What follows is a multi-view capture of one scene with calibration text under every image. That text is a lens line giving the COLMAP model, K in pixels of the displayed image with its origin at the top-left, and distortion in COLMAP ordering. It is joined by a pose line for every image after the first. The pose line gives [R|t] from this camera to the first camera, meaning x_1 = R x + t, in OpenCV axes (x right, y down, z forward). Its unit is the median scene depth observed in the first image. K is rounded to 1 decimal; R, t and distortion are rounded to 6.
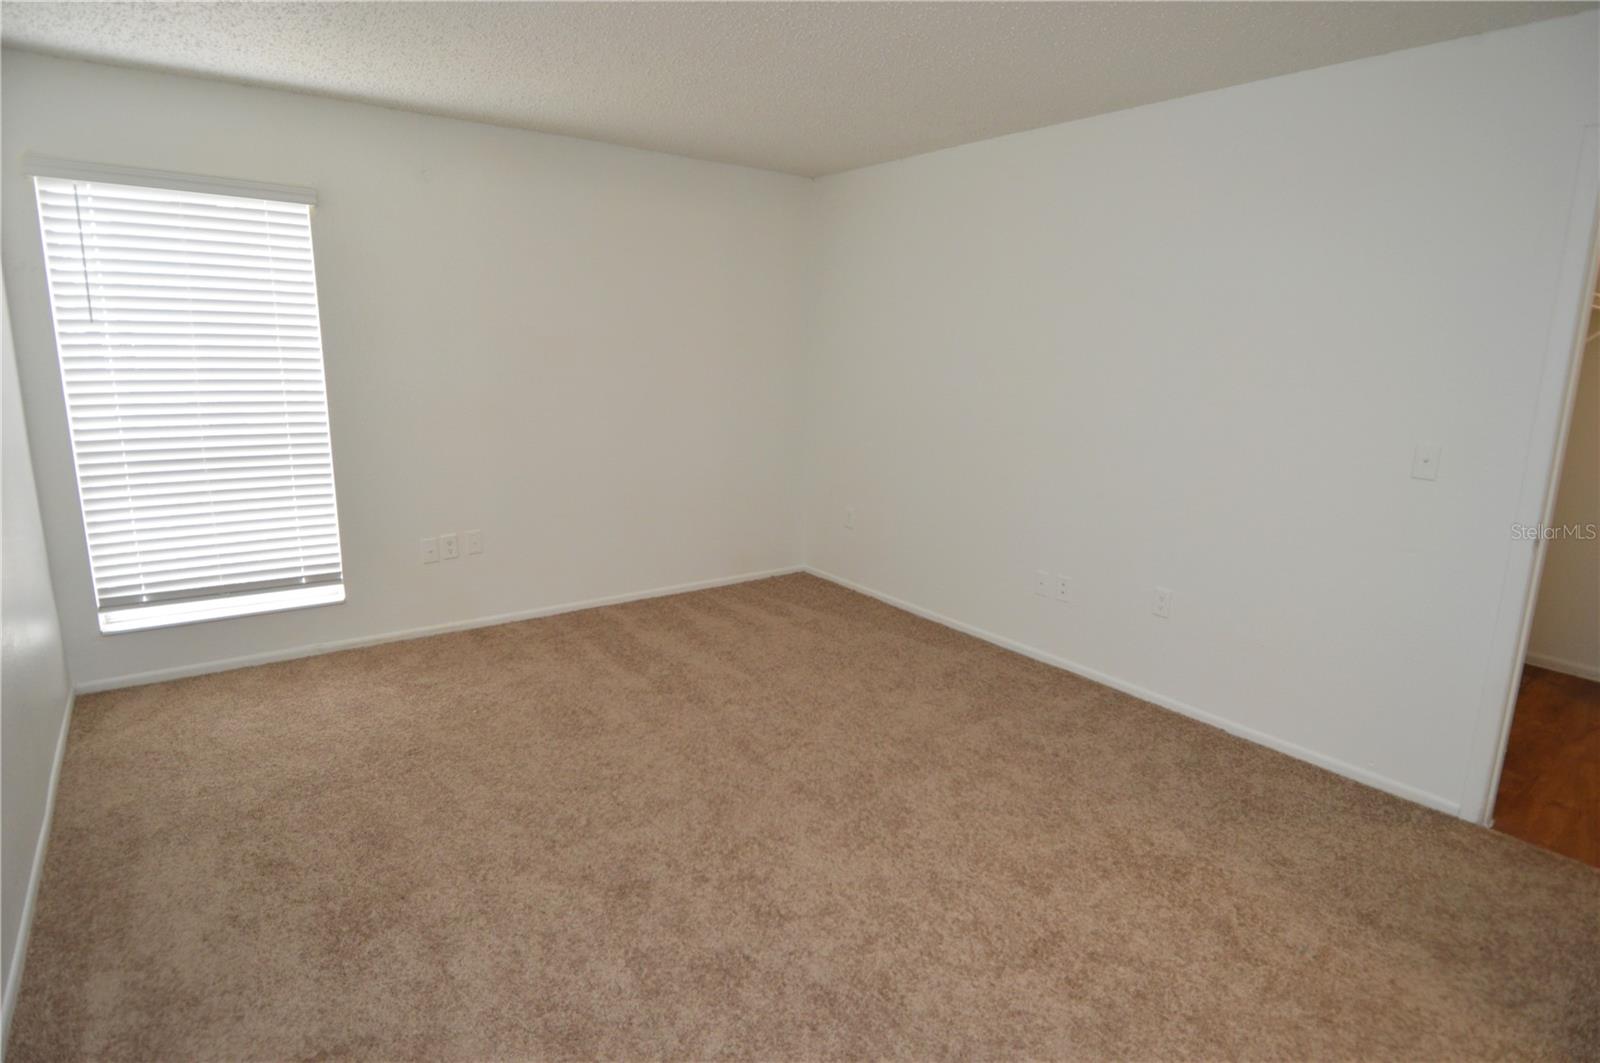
lens RADIAL K [[855.9, 0, 805.3], [0, 855.9, 521.9], [0, 0, 1]] dist [0.018185, -0.029566]
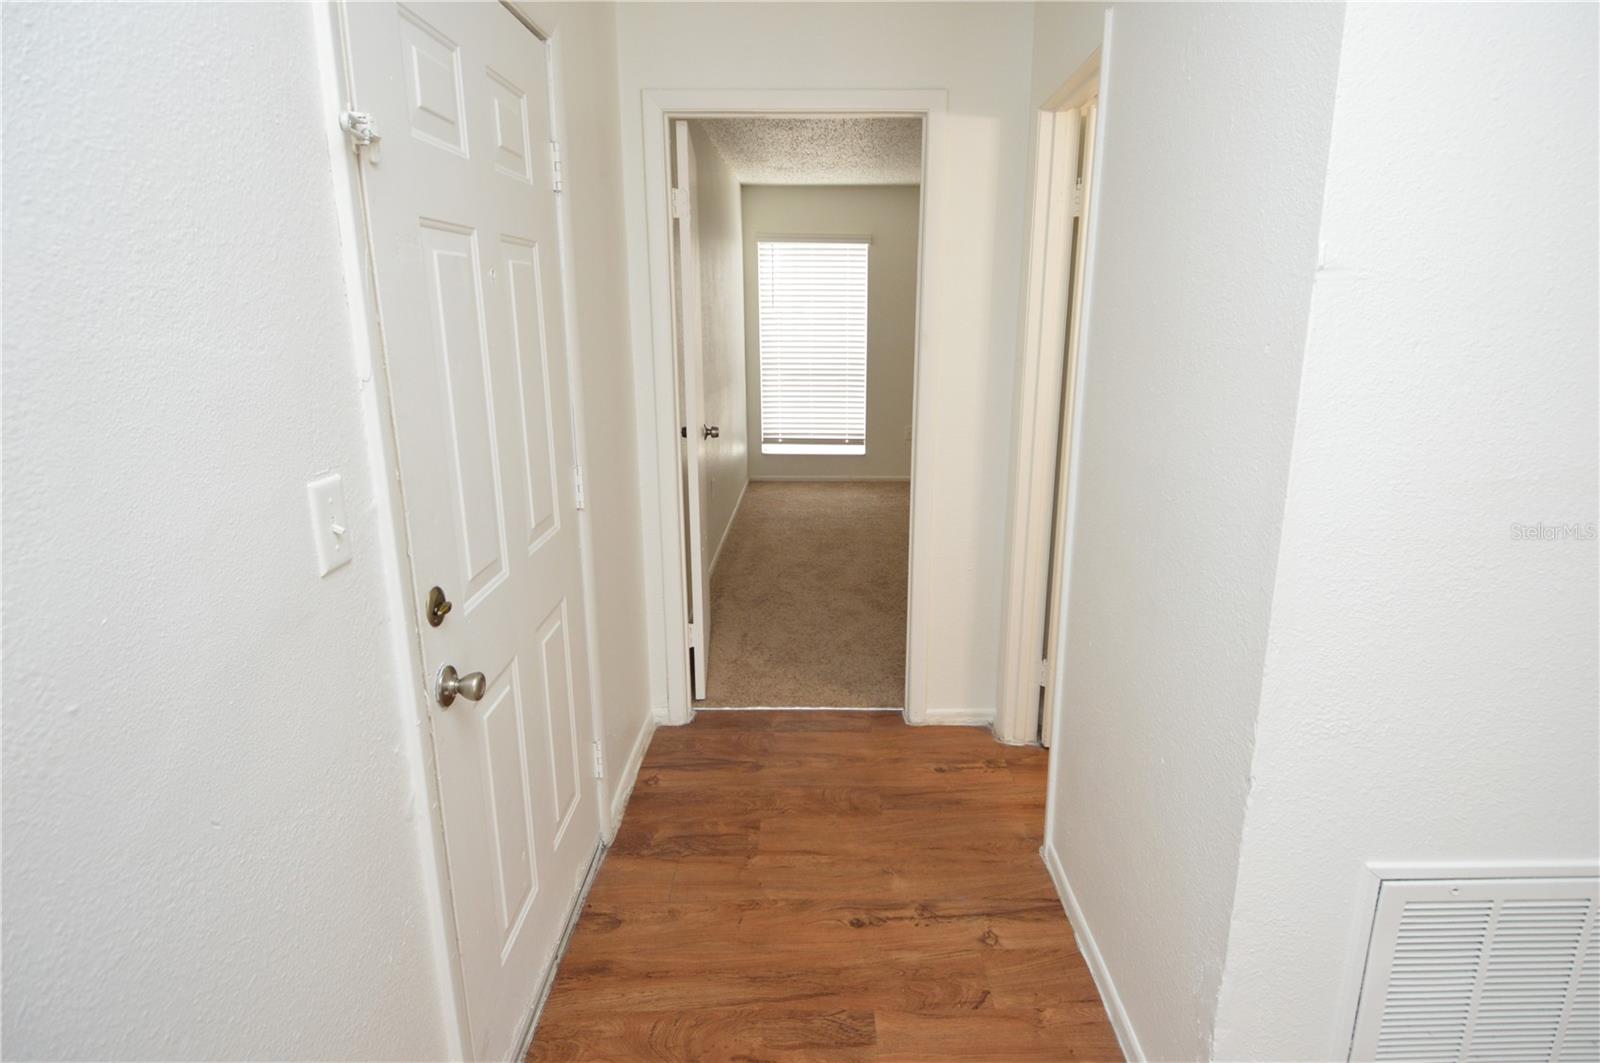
lens RADIAL K [[855.9, 0, 805.3], [0, 855.9, 521.9], [0, 0, 1]] dist [0.018185, -0.029566]
pose [[0.791554, 0.122527, -0.598689, 0.540552], [-0.106385, 0.992363, 0.062440, 0.146720], [0.601767, 0.014266, 0.798544, -0.615896]]
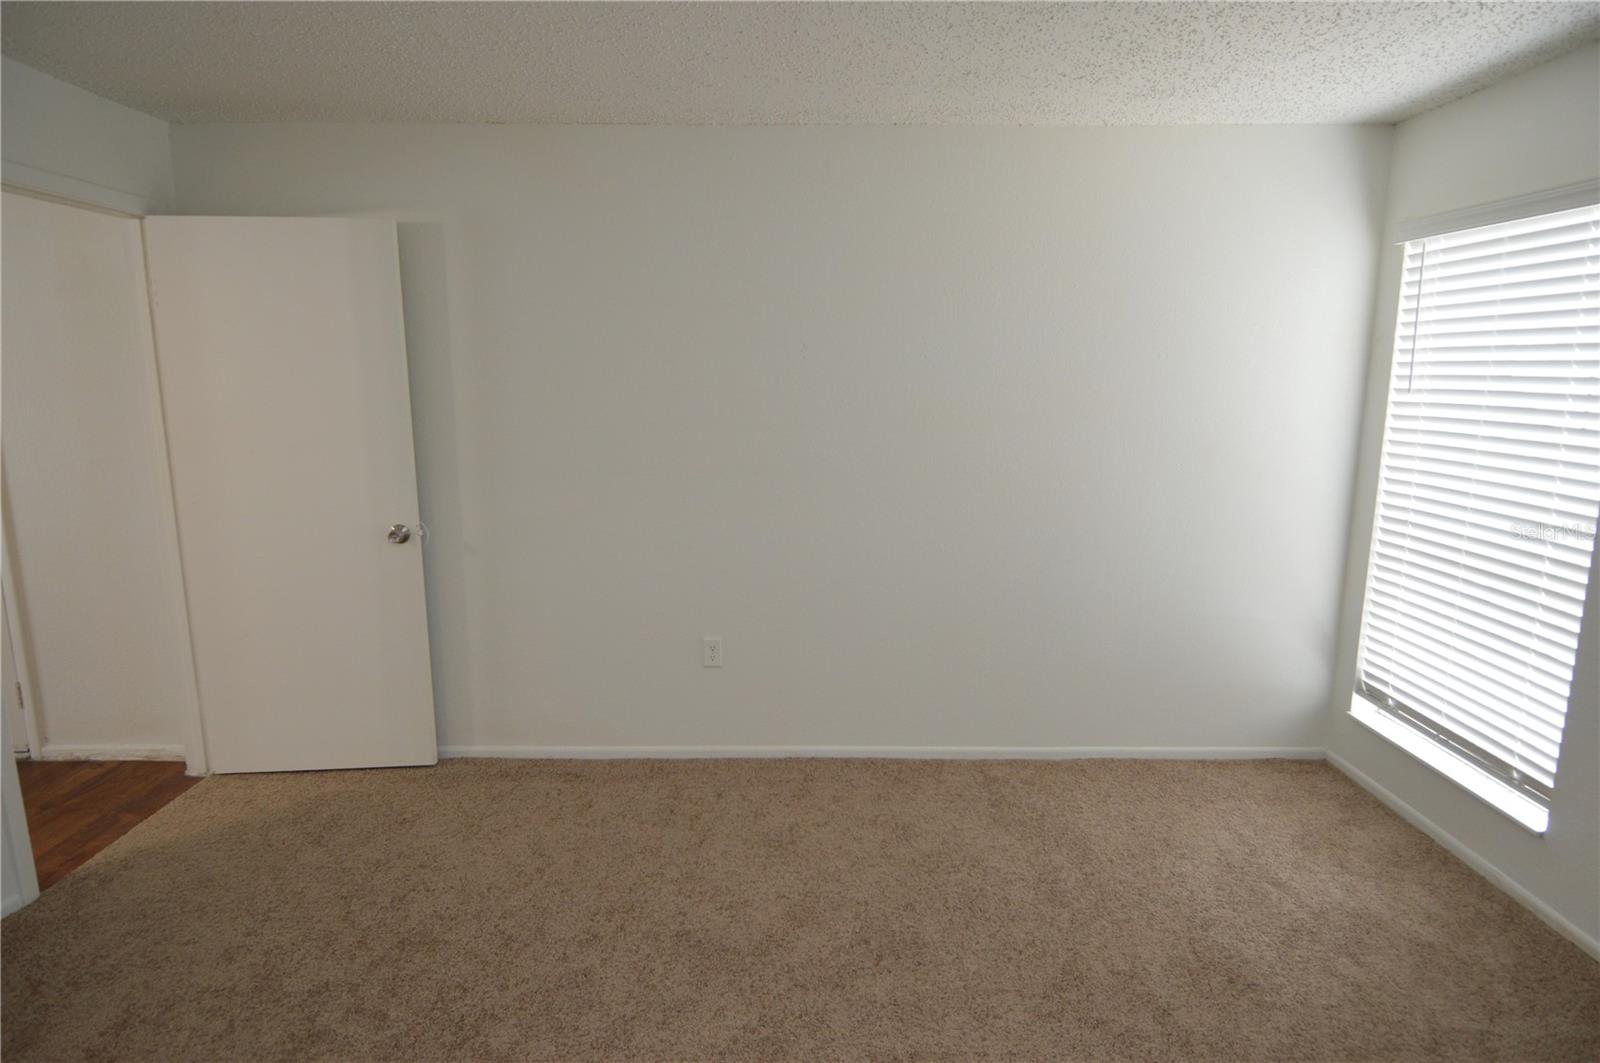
lens RADIAL K [[851.1, 0, 802.2], [0, 851.1, 519.4], [0, 0, 1]] dist [0.021193, -0.032437]
pose [[-0.595978, 0.109072, -0.795559, 0.259621], [-0.181427, 0.946824, 0.265723, -0.204044], [0.782237, 0.302700, -0.544498, 0.921251]]
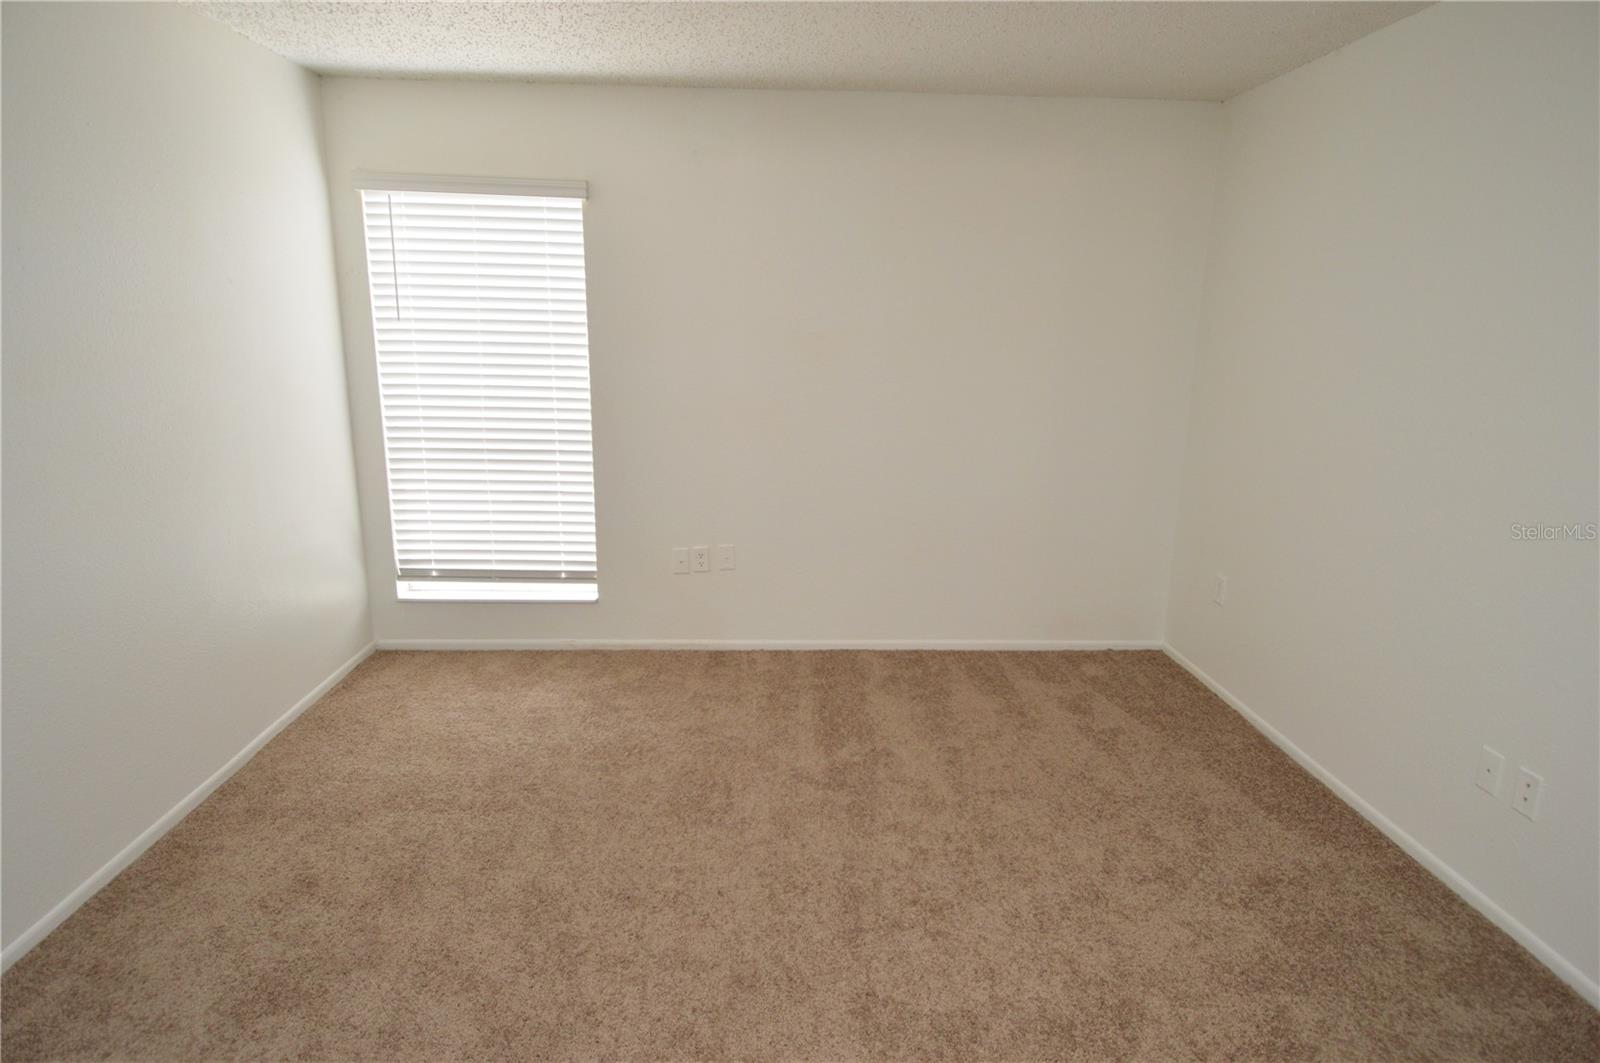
lens RADIAL K [[889.0, 0, 798.5], [0, 889.0, 520.1], [0, 0, 1]] dist [0.036402, -0.056938]
pose [[0.827267, 0.111867, -0.550558, 0.227066], [-0.111877, 0.993151, 0.033689, -0.065832], [0.550556, 0.033725, 0.834117, 0.294186]]
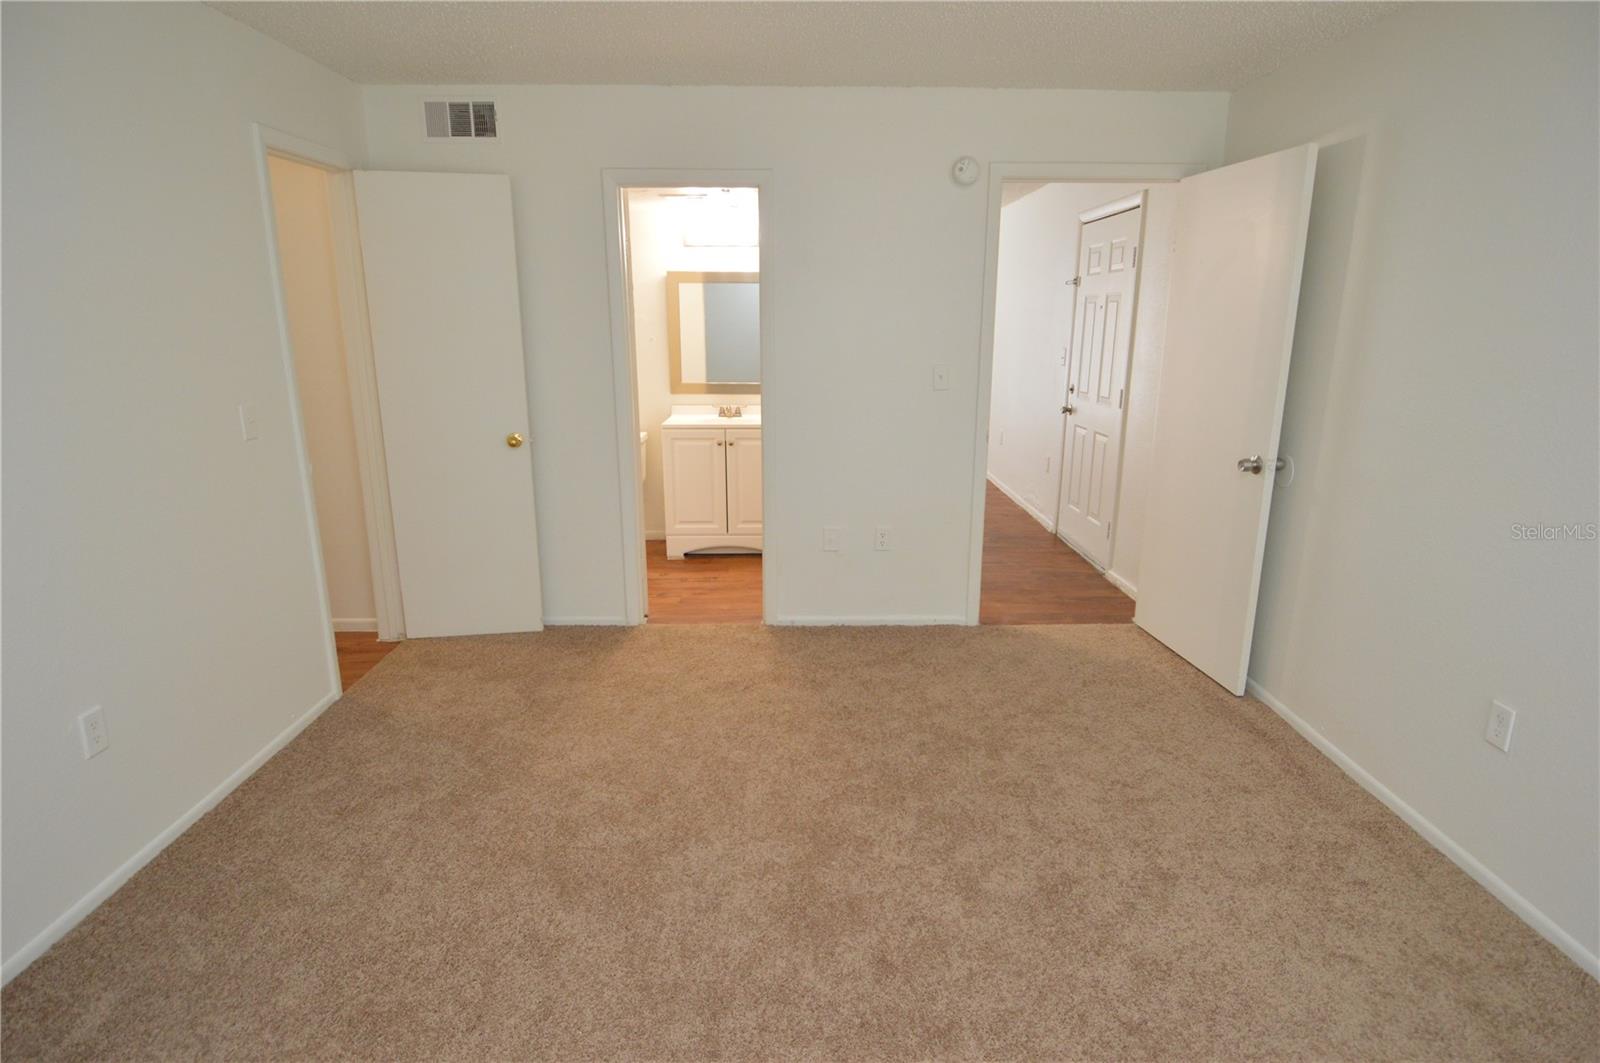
lens RADIAL K [[846.5, 0, 803.4], [0, 846.5, 522.2], [0, 0, 1]] dist [0.021938, -0.031333]
pose [[-0.811991, -0.162503, 0.560591, -0.310365], [0.103373, 0.905237, 0.412140, -0.242841], [-0.574442, 0.392604, -0.718247, 1.058826]]
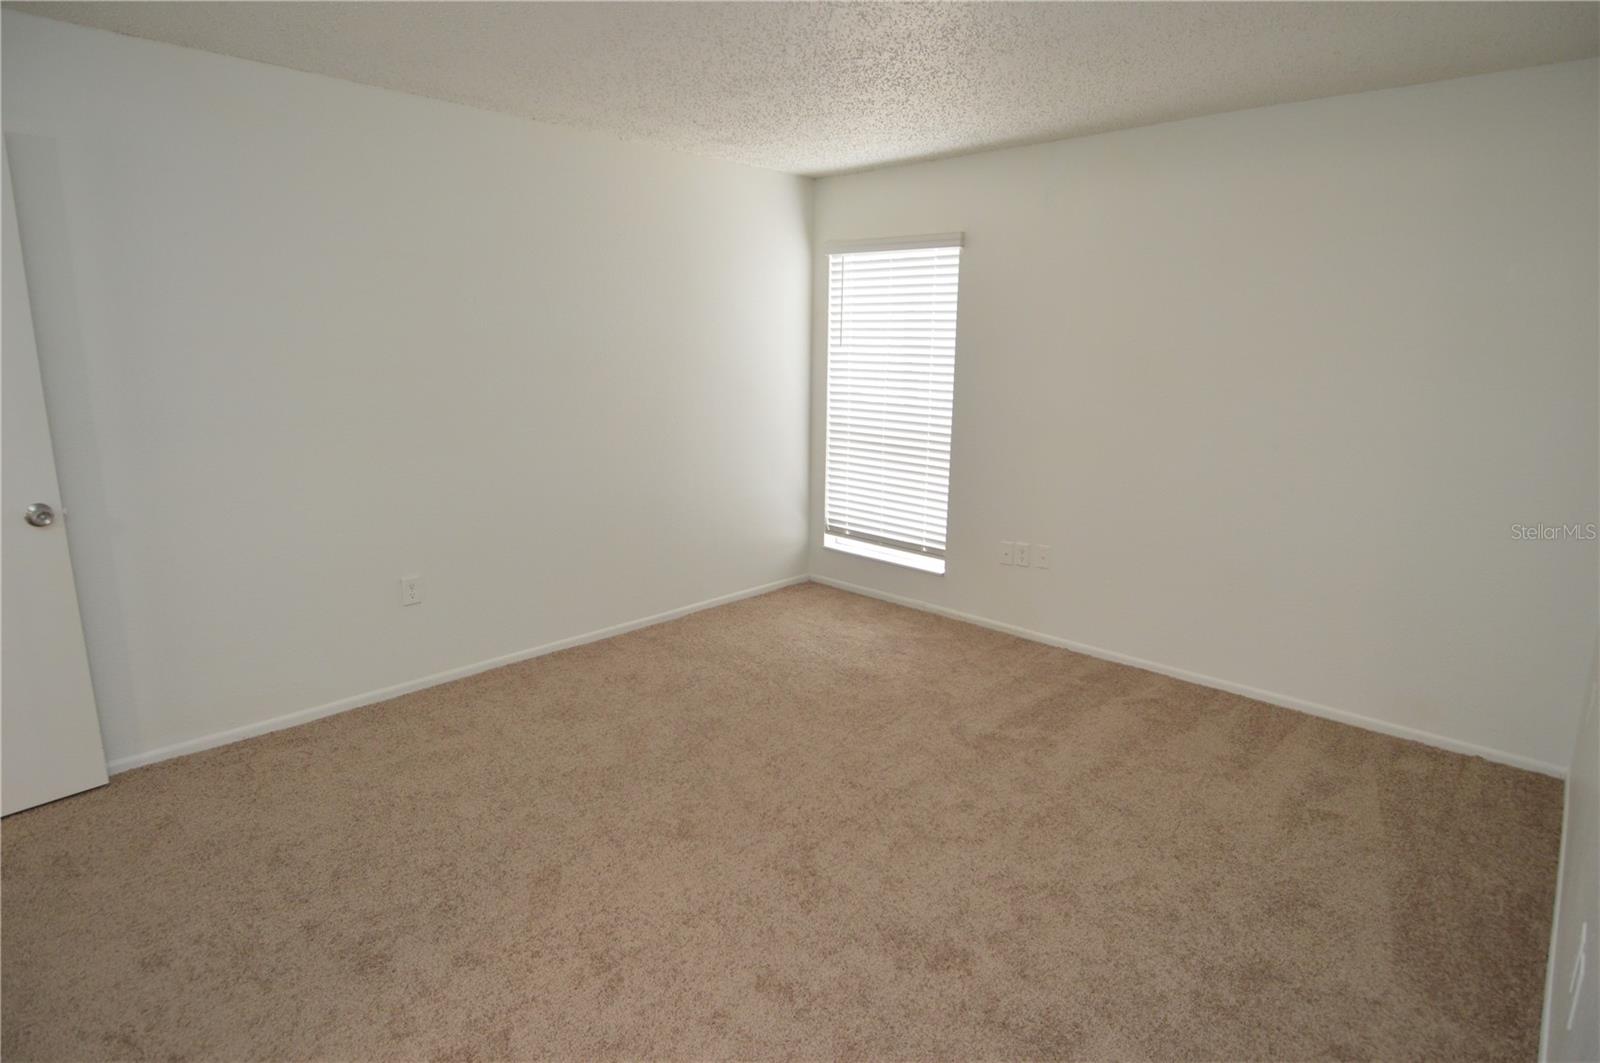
lens RADIAL K [[847.3, 0, 801.9], [0, 847.3, 520.3], [0, 0, 1]] dist [0.022532, -0.039942]
pose [[0.178236, 0.177341, -0.967875, 0.609769], [-0.211549, 0.967530, 0.138320, -0.112383], [0.960978, 0.180100, 0.209965, 0.596663]]
